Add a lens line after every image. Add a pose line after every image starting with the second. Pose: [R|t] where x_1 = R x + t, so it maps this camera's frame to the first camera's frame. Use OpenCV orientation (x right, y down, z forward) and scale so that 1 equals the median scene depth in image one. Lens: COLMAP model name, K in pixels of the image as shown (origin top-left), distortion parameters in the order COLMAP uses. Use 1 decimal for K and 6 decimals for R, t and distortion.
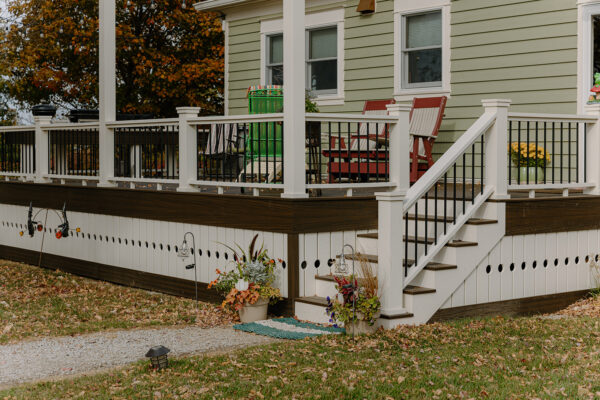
lens RADIAL K [[1006.1, 0, 300.0], [0, 1006.1, 200.0], [0, 0, 1]] dist [-0.017313, -0.033563]
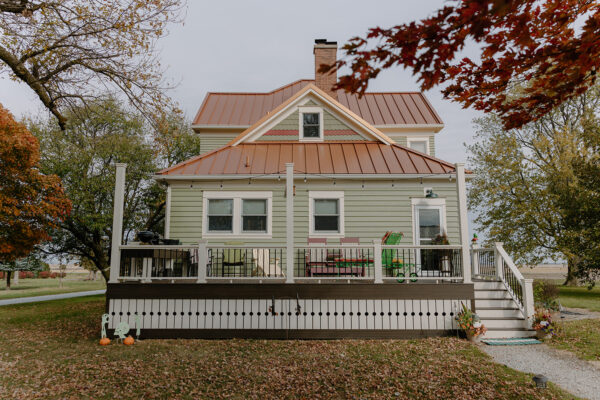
lens RADIAL K [[463.2, 0, 300.0], [0, 463.2, 200.0], [0, 0, 1]] dist [-0.001350, 0.000439]
pose [[0.632049, 0.103550, 0.767979, -1.034511], [0.034502, 0.986289, -0.161380, -0.032361], [-0.774160, 0.128497, 0.619810, 0.614955]]
